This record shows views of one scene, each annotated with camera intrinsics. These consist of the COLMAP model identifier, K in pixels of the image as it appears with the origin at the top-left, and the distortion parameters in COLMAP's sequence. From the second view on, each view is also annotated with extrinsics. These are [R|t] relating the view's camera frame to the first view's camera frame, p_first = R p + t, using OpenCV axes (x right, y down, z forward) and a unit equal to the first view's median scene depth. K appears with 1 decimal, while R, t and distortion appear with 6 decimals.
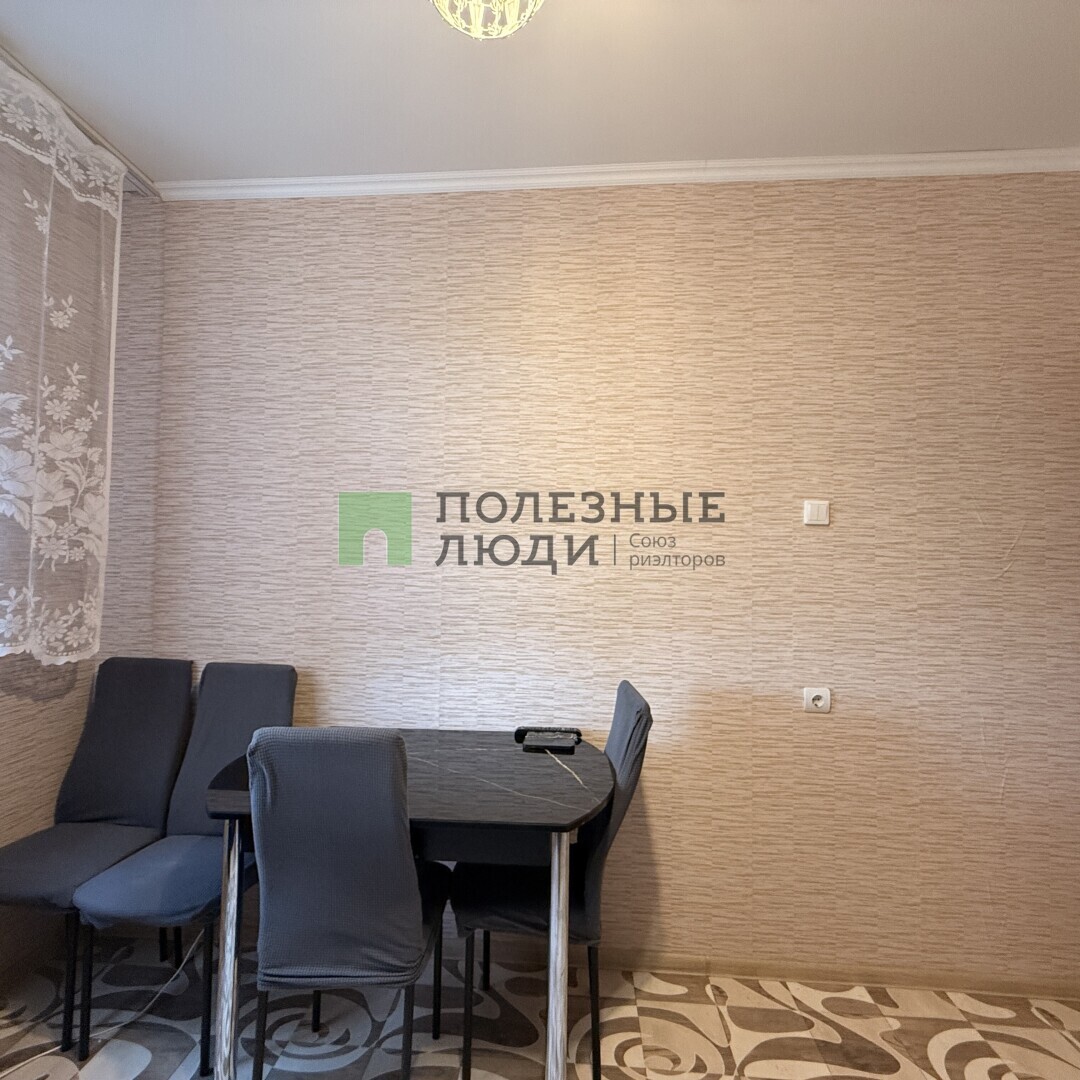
lens RADIAL K [[608.7, 0, 561.7], [0, 608.7, 535.9], [0, 0, 1]] dist [0.000451, 0.023997]
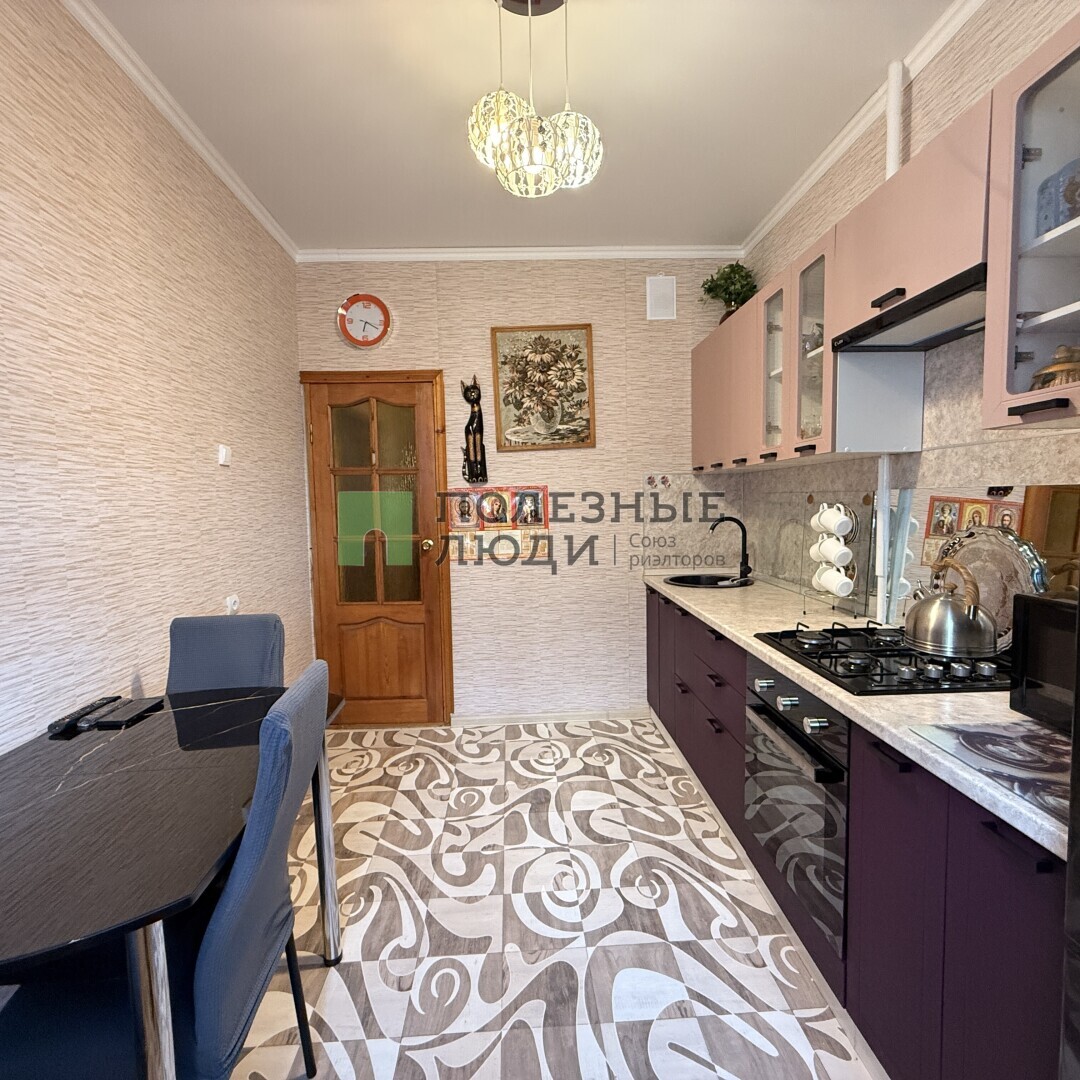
lens RADIAL K [[572.8, 0, 536.3], [0, 572.8, 540.7], [0, 0, 1]] dist [0.000908, -0.000694]
pose [[-0.079004, -0.078487, 0.993780, -0.204501], [-0.017751, 0.996848, 0.077318, 0.038270], [-0.996716, -0.011533, -0.080148, 0.644581]]
